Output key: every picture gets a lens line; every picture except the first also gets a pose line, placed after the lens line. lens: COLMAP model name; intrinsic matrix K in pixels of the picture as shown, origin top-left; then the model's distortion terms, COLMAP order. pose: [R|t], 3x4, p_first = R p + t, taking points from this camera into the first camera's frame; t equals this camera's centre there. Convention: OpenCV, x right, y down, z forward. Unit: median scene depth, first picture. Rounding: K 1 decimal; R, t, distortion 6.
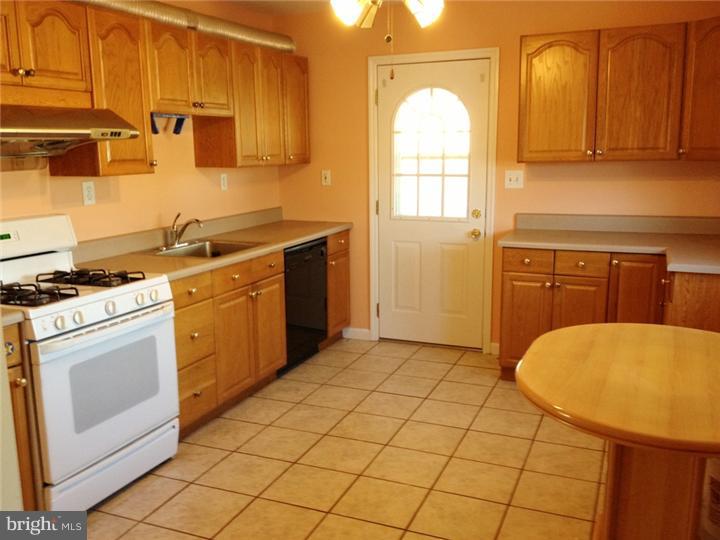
lens RADIAL K [[670.5, 0, 360.0], [0, 670.5, 270.0], [0, 0, 1]] dist [0.117455, -0.289909]
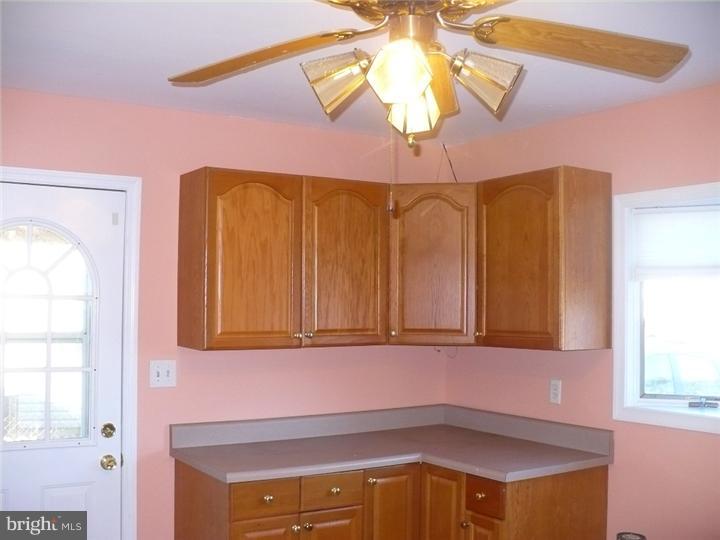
lens RADIAL K [[797.5, 0, 341.0], [0, 797.5, 269.9], [0, 0, 1]] dist [-0.284985, 0.377540]
pose [[0.571522, 0.057259, 0.818586, -0.353329], [0.134073, 0.977642, -0.161992, -0.102020], [-0.809559, 0.202332, 0.551067, 0.499903]]
